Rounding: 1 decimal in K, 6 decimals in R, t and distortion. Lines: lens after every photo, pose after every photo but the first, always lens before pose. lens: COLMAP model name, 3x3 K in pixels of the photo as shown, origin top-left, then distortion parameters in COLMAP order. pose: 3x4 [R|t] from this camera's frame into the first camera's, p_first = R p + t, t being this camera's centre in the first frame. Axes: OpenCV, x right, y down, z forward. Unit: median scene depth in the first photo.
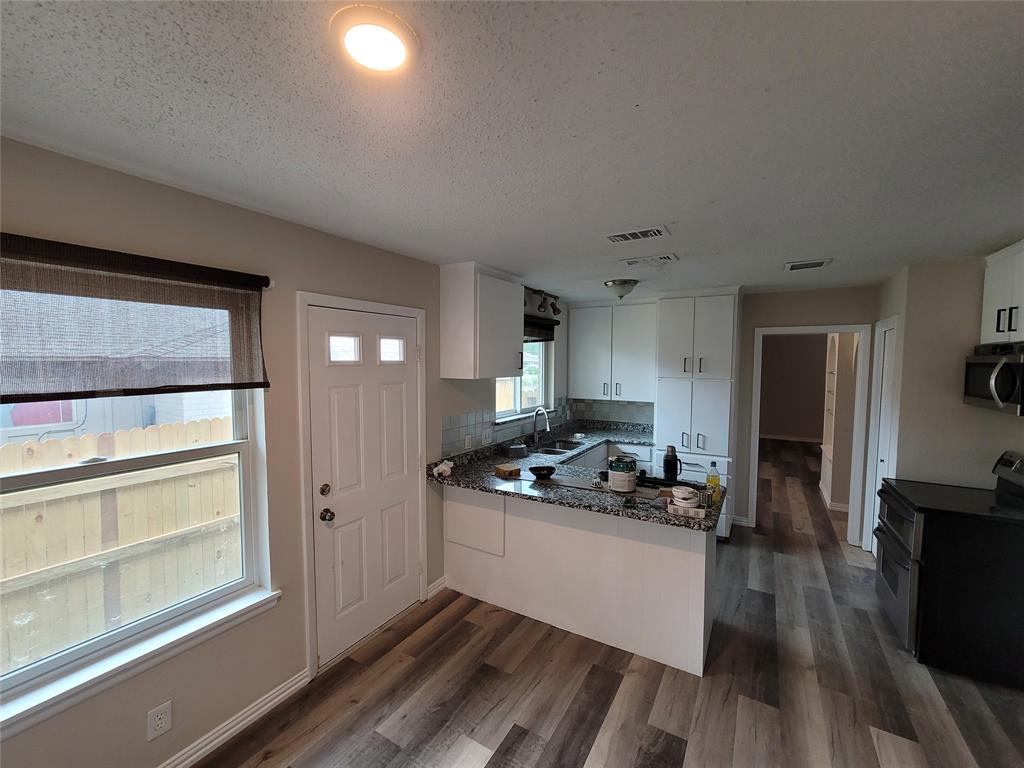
lens RADIAL K [[419.9, 0, 512.0], [0, 419.9, 384.0], [0, 0, 1]] dist [-0.002207, -0.000084]
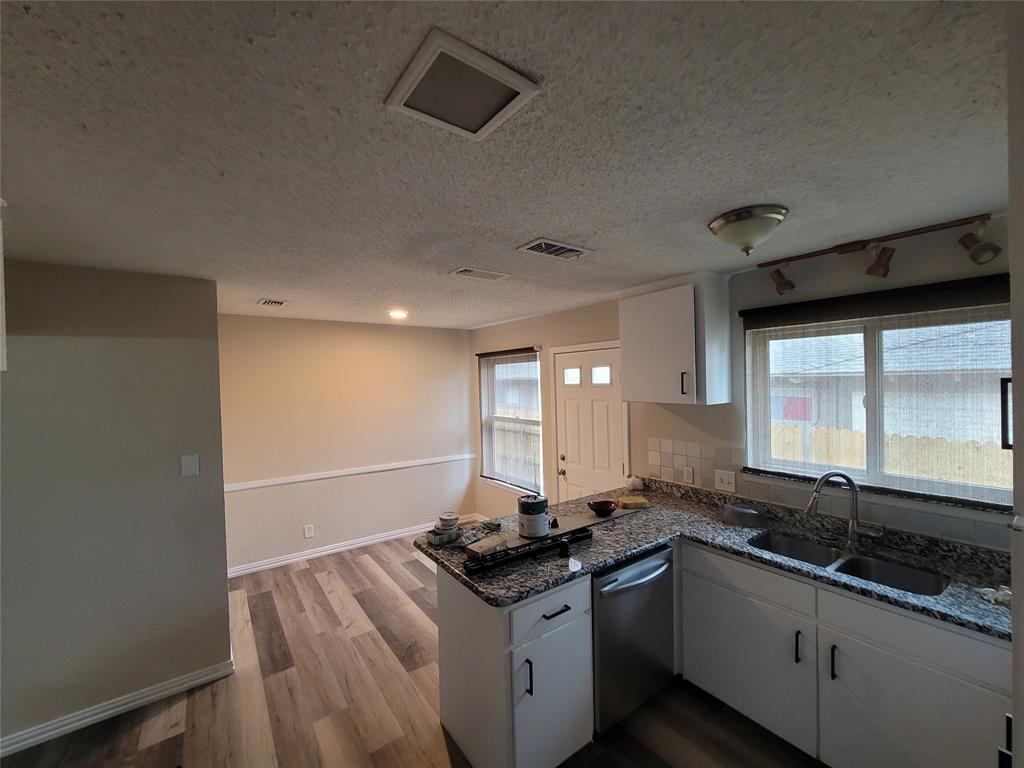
lens RADIAL K [[419.9, 0, 512.0], [0, 419.9, 384.0], [0, 0, 1]] dist [-0.002207, -0.000084]
pose [[-0.383831, 0.011629, -0.923330, 1.148470], [-0.031347, 0.999180, 0.025616, -0.084821], [0.922871, 0.038776, -0.383152, 1.353152]]
